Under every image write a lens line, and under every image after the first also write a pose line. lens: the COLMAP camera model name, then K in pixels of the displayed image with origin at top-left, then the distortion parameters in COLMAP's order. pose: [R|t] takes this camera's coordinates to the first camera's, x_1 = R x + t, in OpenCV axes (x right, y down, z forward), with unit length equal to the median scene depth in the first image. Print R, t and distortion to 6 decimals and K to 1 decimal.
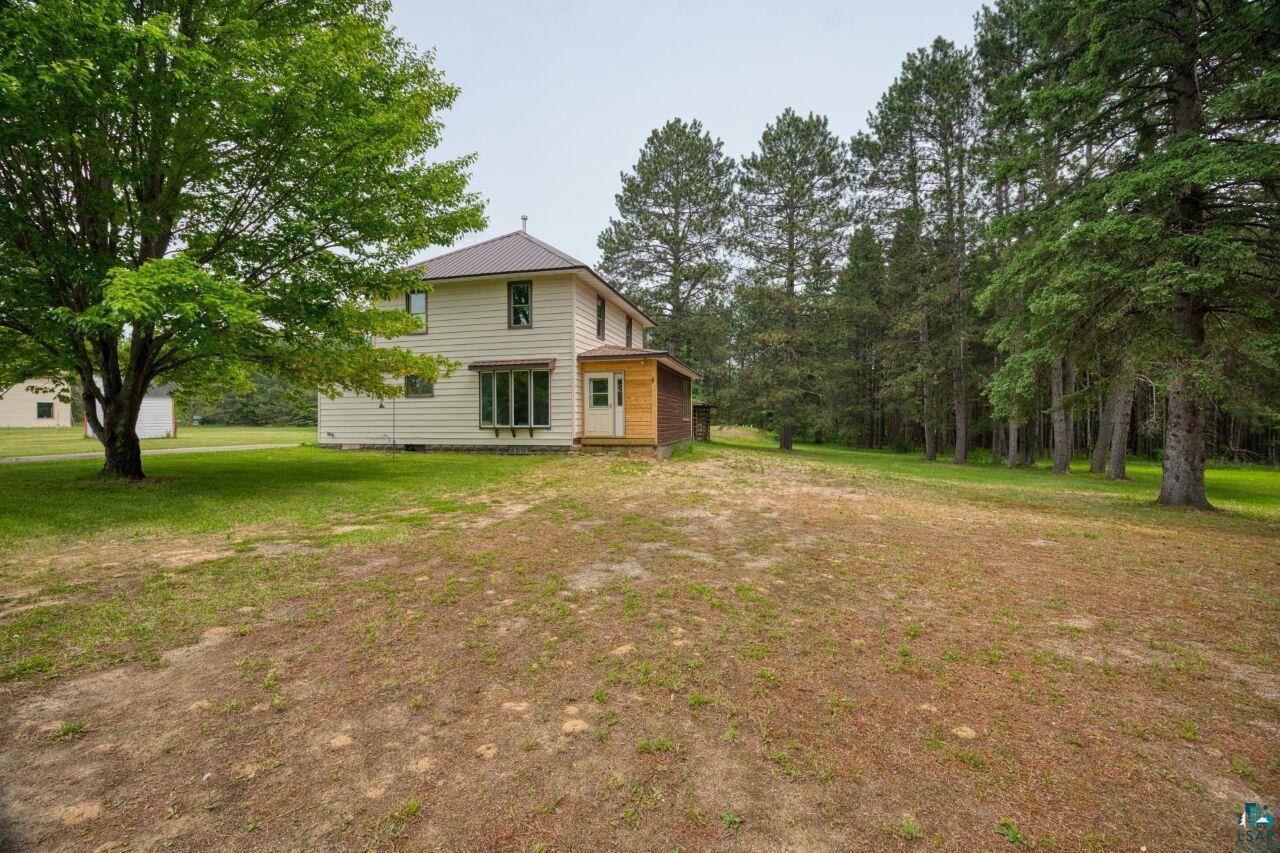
lens RADIAL K [[509.6, 0, 640.0], [0, 509.6, 426.5], [0, 0, 1]] dist [-0.031120, -0.000693]
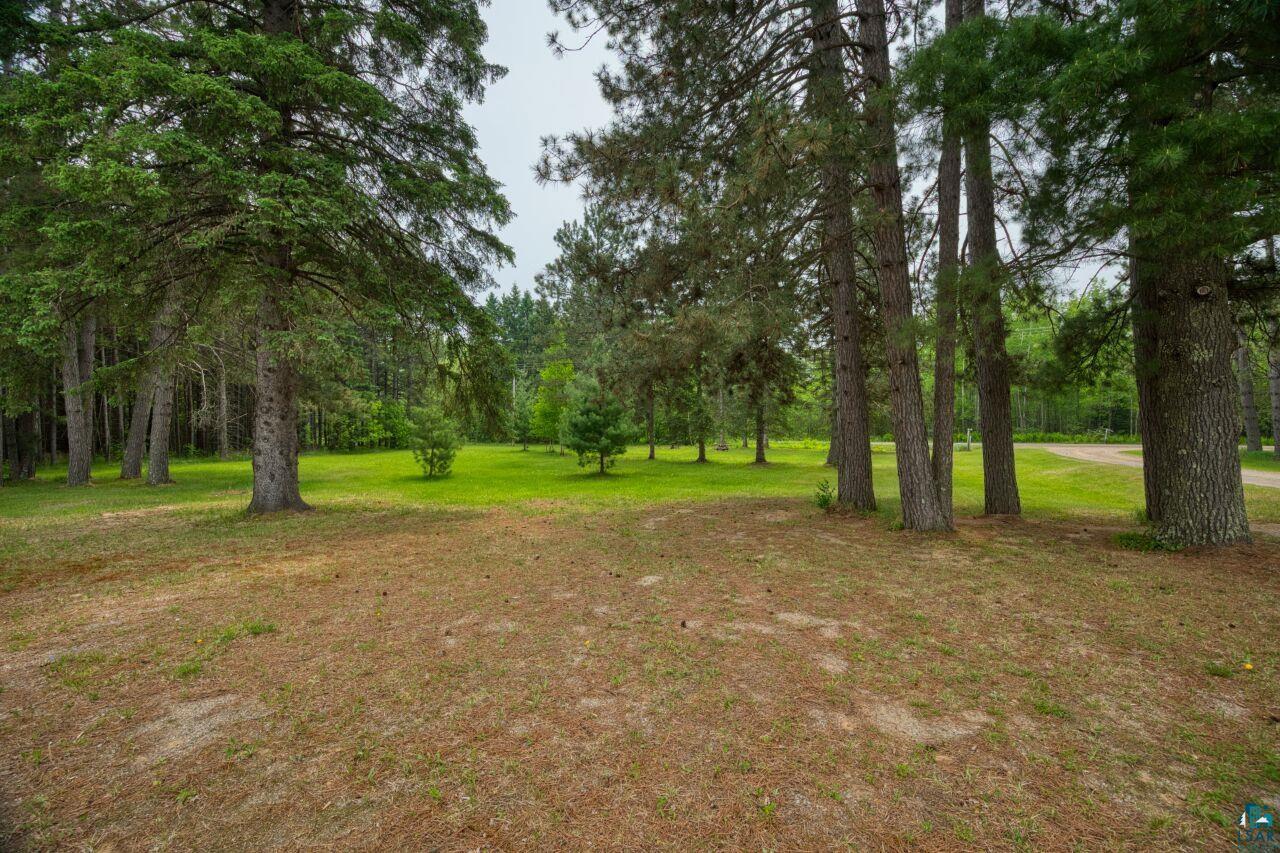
lens RADIAL K [[509.6, 0, 640.0], [0, 509.6, 426.5], [0, 0, 1]] dist [-0.031120, -0.000693]
pose [[-0.010884, -0.019581, 0.999749, 0.261202], [0.015211, 0.999689, 0.019746, 0.015510], [-0.999825, 0.015423, -0.010583, 0.383273]]
